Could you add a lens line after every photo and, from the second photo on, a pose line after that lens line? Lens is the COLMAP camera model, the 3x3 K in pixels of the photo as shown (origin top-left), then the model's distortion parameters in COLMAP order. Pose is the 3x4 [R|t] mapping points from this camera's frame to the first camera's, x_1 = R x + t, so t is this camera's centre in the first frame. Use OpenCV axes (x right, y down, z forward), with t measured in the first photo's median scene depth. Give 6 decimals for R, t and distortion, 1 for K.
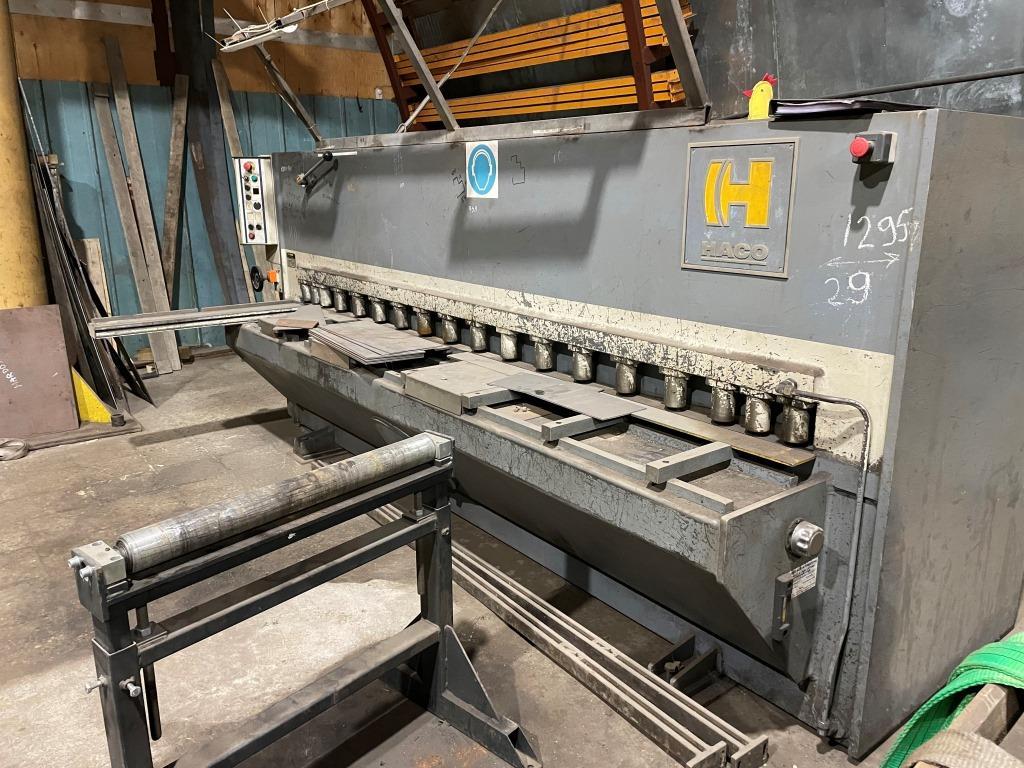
lens RADIAL K [[778.3, 0, 509.9], [0, 778.3, 380.1], [0, 0, 1]] dist [0.082074, -0.091647]
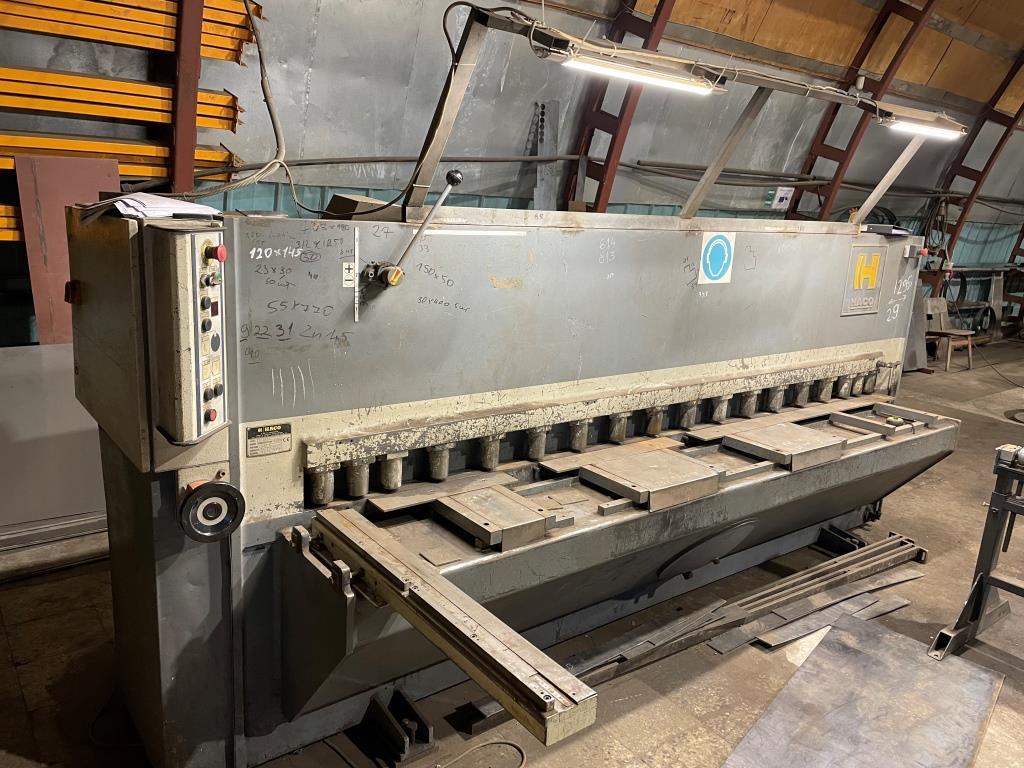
lens RADIAL K [[778.3, 0, 507.8], [0, 778.3, 380.1], [0, 0, 1]] dist [0.082074, -0.091647]
pose [[0.002145, -0.223618, 0.974674, -1.288506], [0.197824, 0.955509, 0.218786, -0.461856], [-0.980235, 0.192345, 0.046287, 1.459615]]
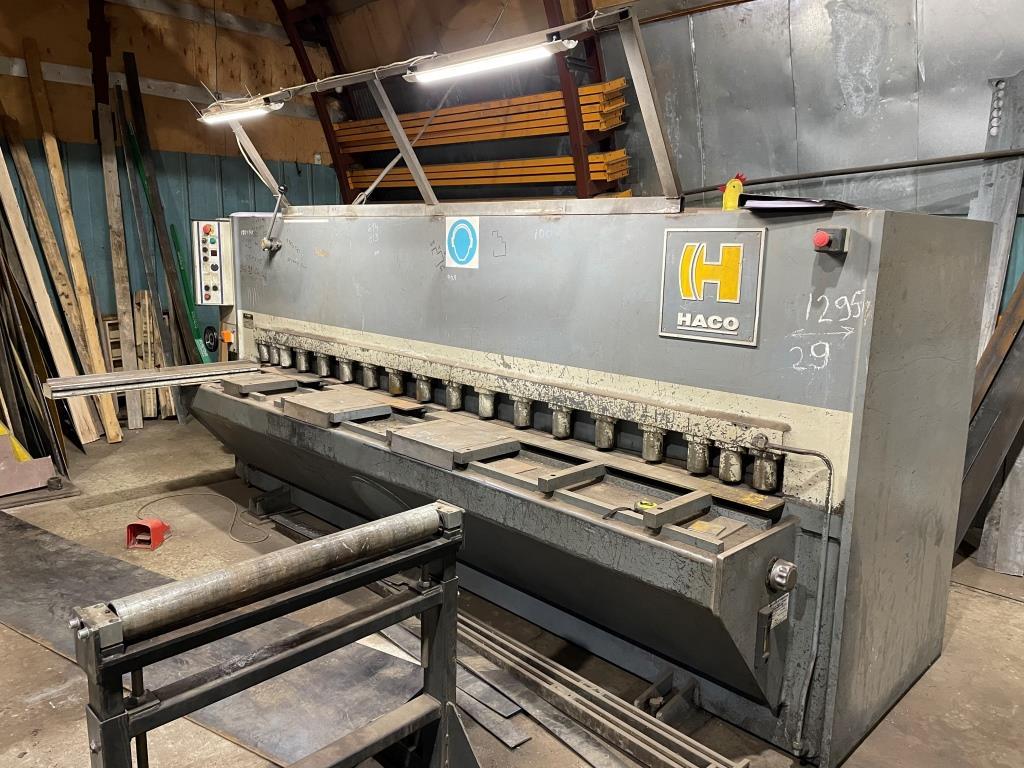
lens RADIAL K [[778.3, 0, 519.6], [0, 778.3, 384.5], [0, 0, 1]] dist [0.082074, -0.091647]
pose [[0.991753, 0.002313, 0.128145, -0.109134], [0.006763, 0.997500, -0.070349, 0.003938], [-0.127988, 0.070635, 0.989257, -0.069718]]
